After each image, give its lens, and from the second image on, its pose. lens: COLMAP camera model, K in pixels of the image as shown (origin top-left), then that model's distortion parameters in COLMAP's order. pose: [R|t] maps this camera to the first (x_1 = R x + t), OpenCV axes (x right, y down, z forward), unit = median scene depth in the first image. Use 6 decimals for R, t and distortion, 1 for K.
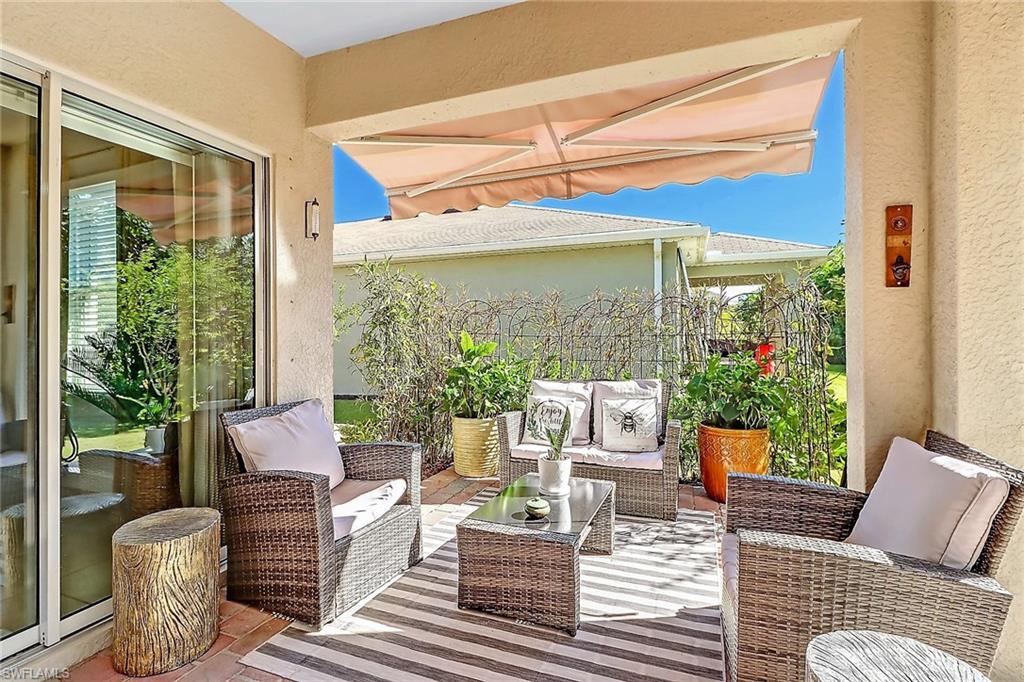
lens RADIAL K [[486.7, 0, 514.7], [0, 486.7, 322.1], [0, 0, 1]] dist [-0.006344, -0.000969]
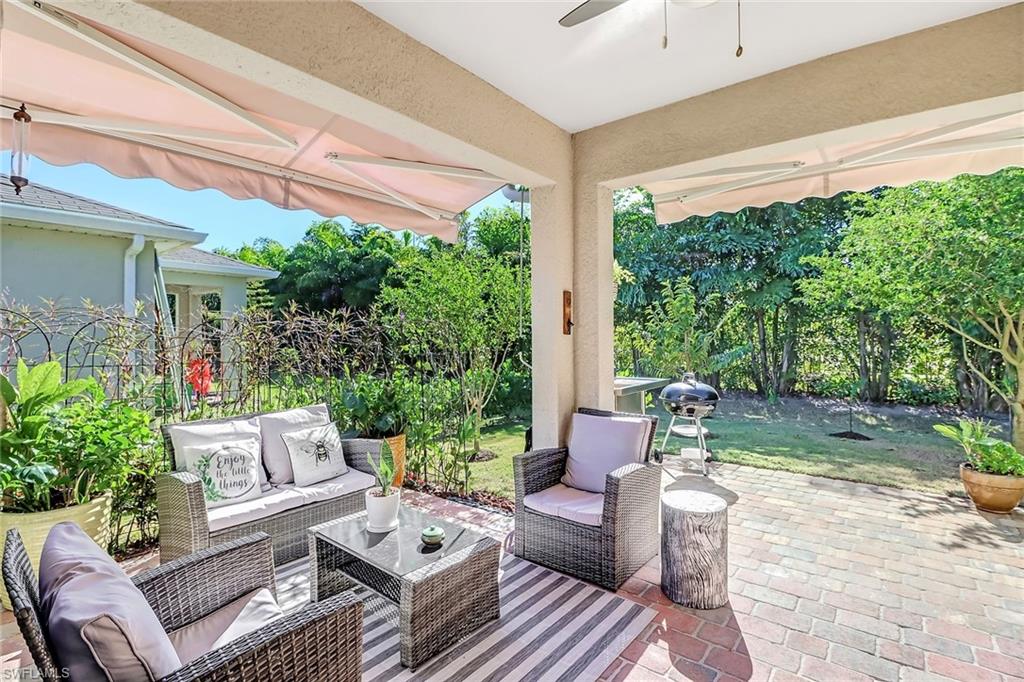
lens RADIAL K [[486.7, 0, 514.7], [0, 486.7, 322.1], [0, 0, 1]] dist [-0.006344, -0.000969]
pose [[0.302111, 0.036656, 0.952568, -0.641354], [-0.021835, 0.999264, -0.031528, -0.033552], [-0.953023, -0.011274, 0.302689, 0.367090]]
